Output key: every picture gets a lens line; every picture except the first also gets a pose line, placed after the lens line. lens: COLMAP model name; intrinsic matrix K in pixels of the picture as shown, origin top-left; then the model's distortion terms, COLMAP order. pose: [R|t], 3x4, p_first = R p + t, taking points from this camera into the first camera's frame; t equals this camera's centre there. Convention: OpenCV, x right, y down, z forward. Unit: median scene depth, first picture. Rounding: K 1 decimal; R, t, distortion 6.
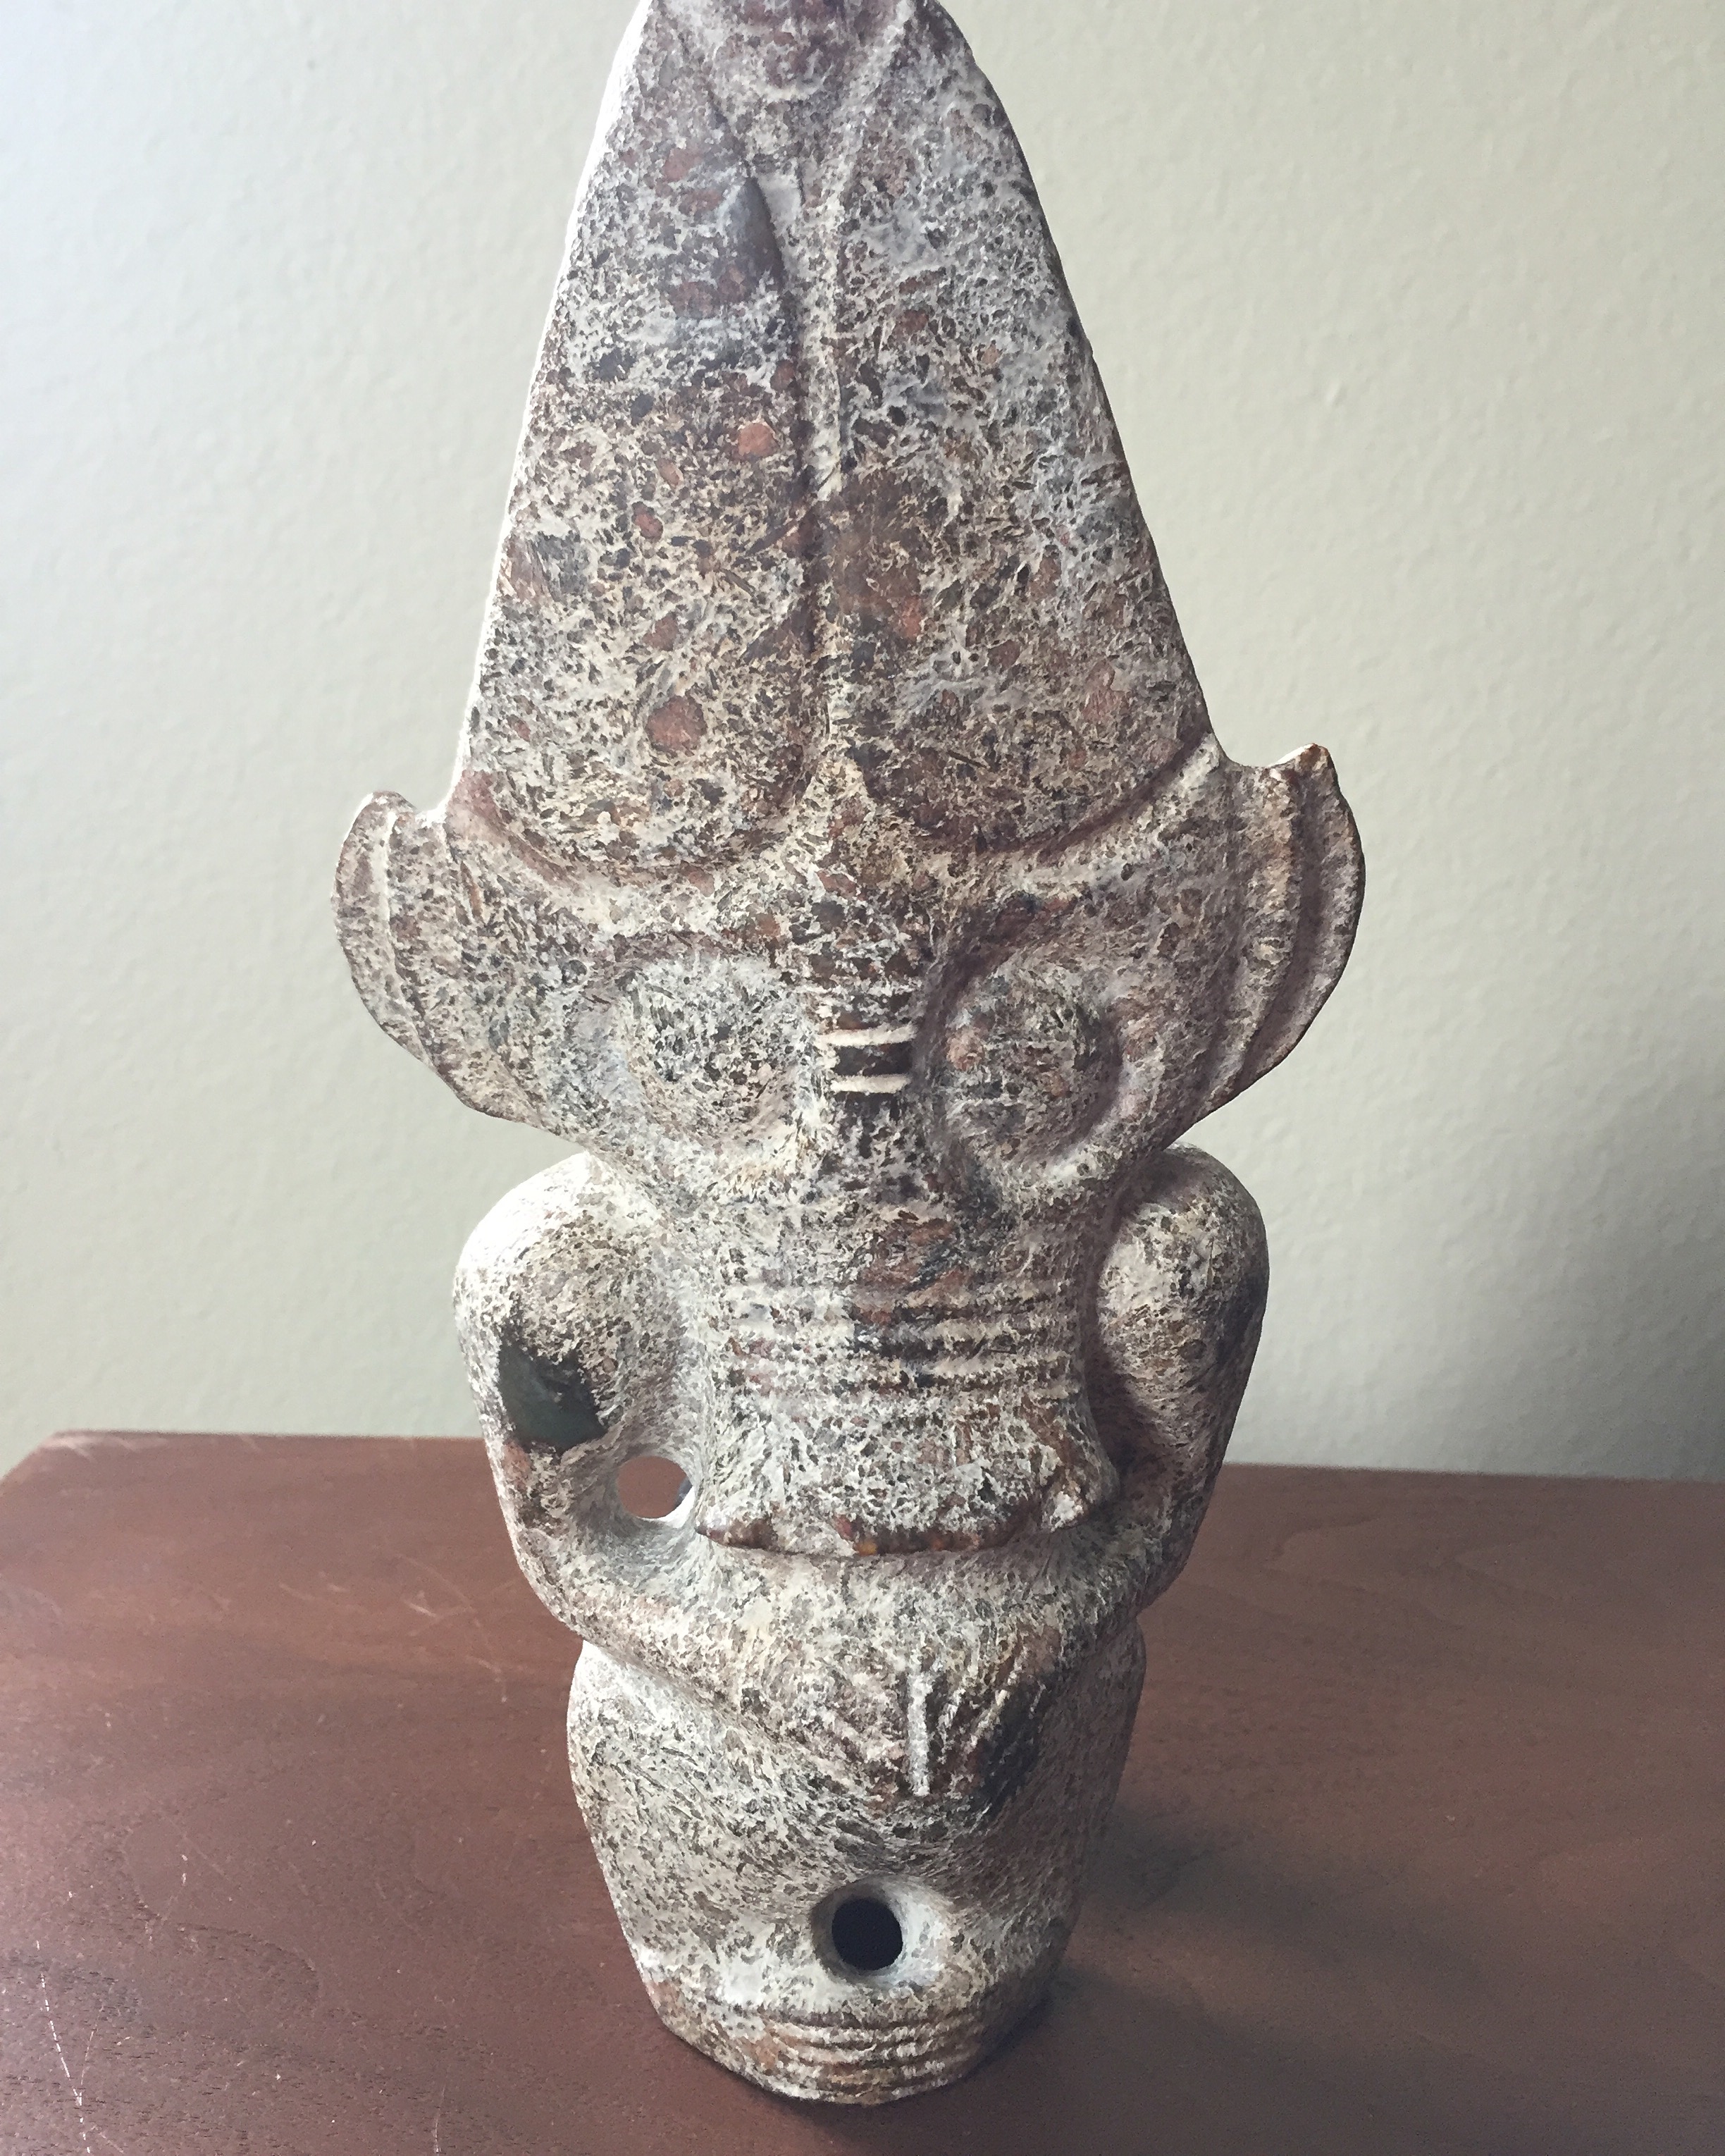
lens RADIAL K [[1913.8, 0, 868.5], [0, 1913.8, 1076.1], [0, 0, 1]] dist [0.037504, 0.011974]
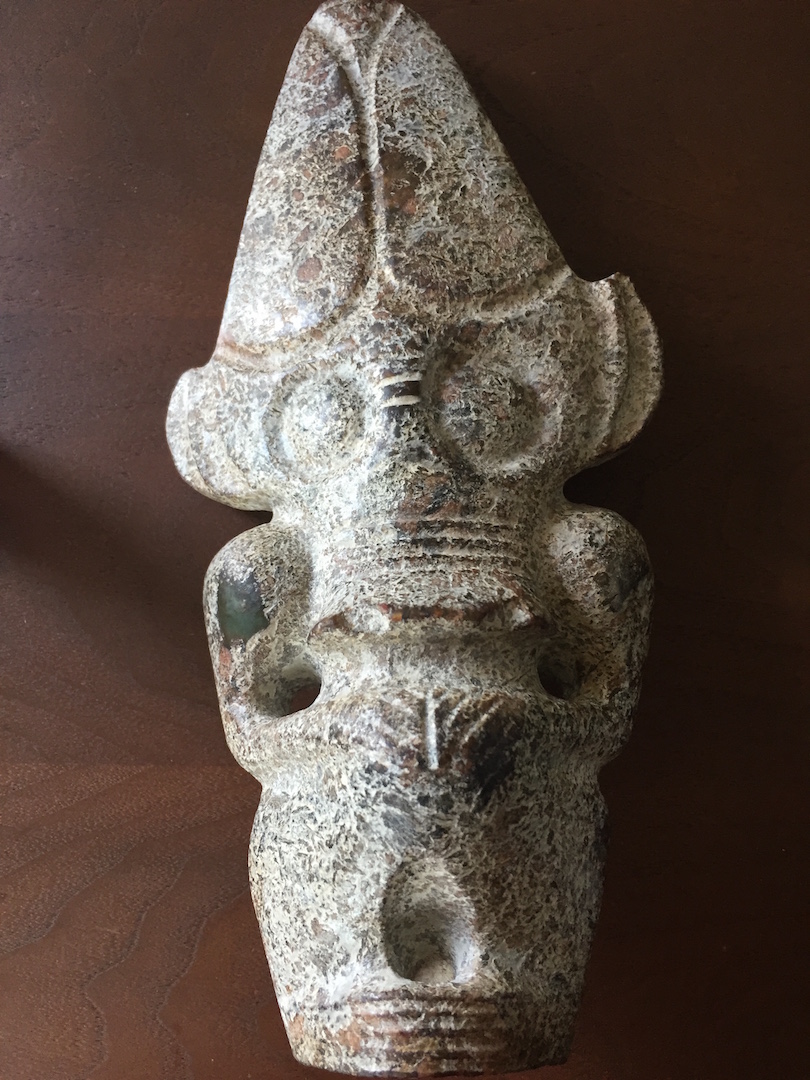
lens RADIAL K [[918.8, 0, 400.5], [0, 918.8, 541.4], [0, 0, 1]] dist [0.043595, -0.024050]
pose [[0.985938, -0.080464, -0.146463, 0.125592], [0.000575, 0.878072, -0.478528, 0.567882], [0.167110, 0.471715, 0.865771, 0.252707]]
